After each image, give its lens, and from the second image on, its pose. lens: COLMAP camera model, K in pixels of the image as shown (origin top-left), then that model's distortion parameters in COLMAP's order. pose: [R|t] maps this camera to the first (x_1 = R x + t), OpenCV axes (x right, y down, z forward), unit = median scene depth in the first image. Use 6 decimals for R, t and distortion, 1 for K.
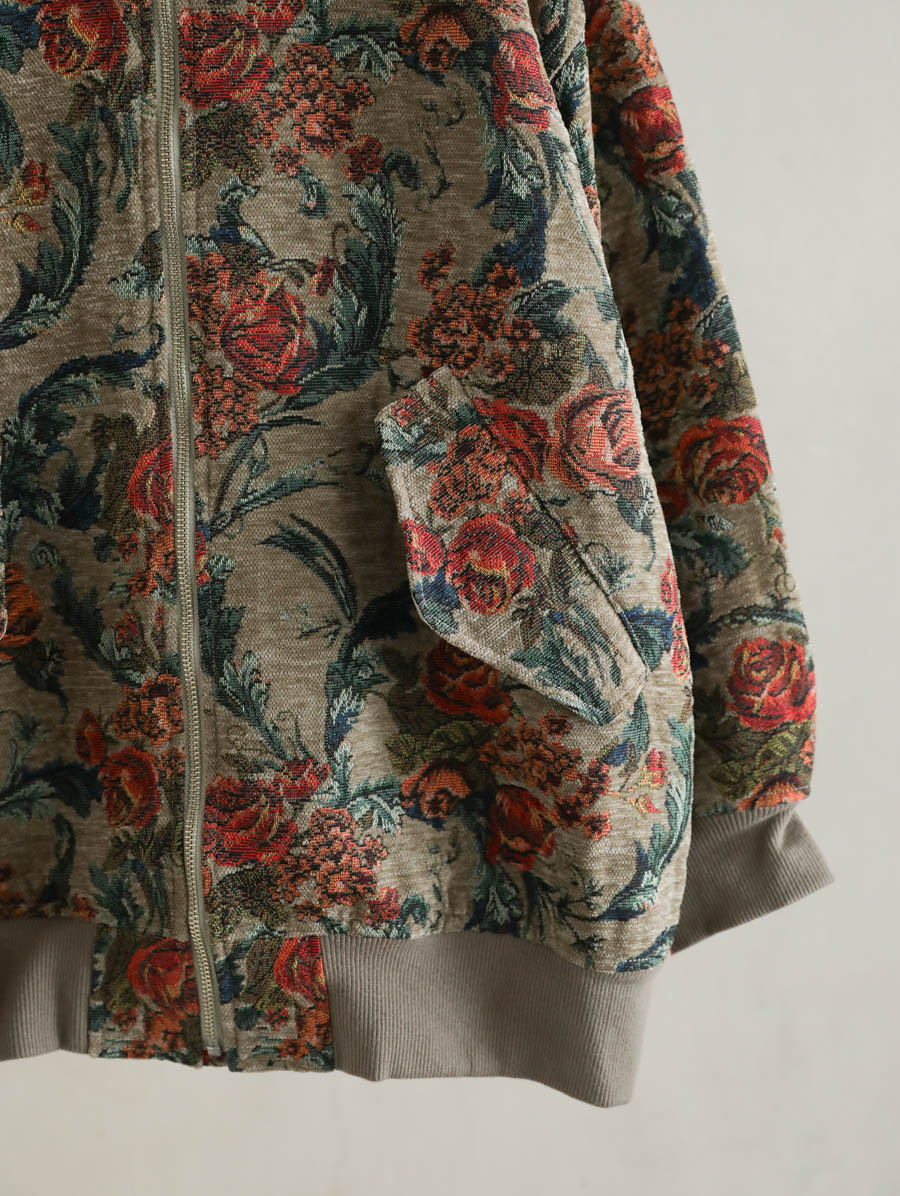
lens RADIAL K [[1757.5, 0, 450.0], [0, 1757.5, 598.0], [0, 0, 1]] dist [0.038515, 0.008691]
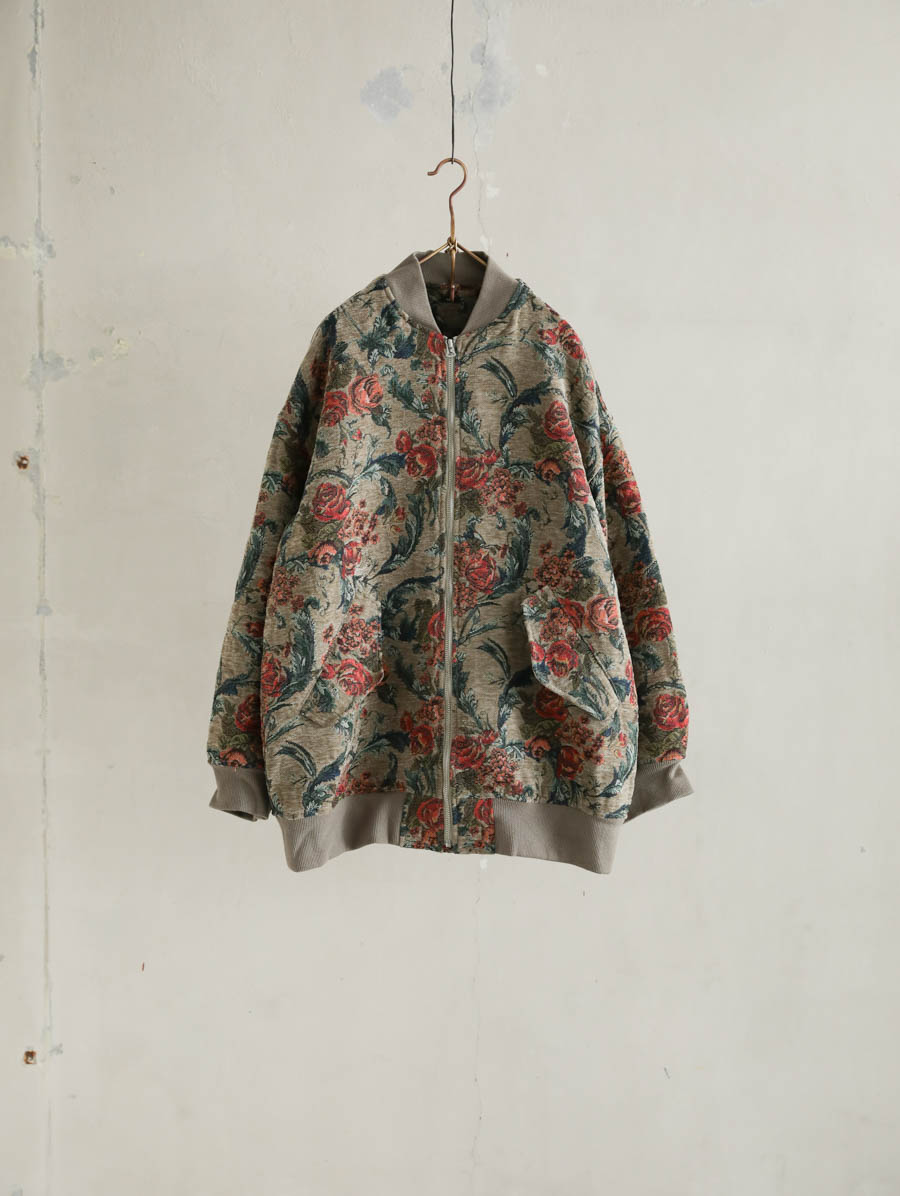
lens RADIAL K [[1757.5, 0, 450.0], [0, 1757.5, 598.0], [0, 0, 1]] dist [0.038515, 0.008691]
pose [[0.998737, 0.033972, -0.037026, -0.050594], [-0.037429, 0.994574, -0.097064, 0.153046], [0.033528, 0.098327, 0.994589, -1.667324]]
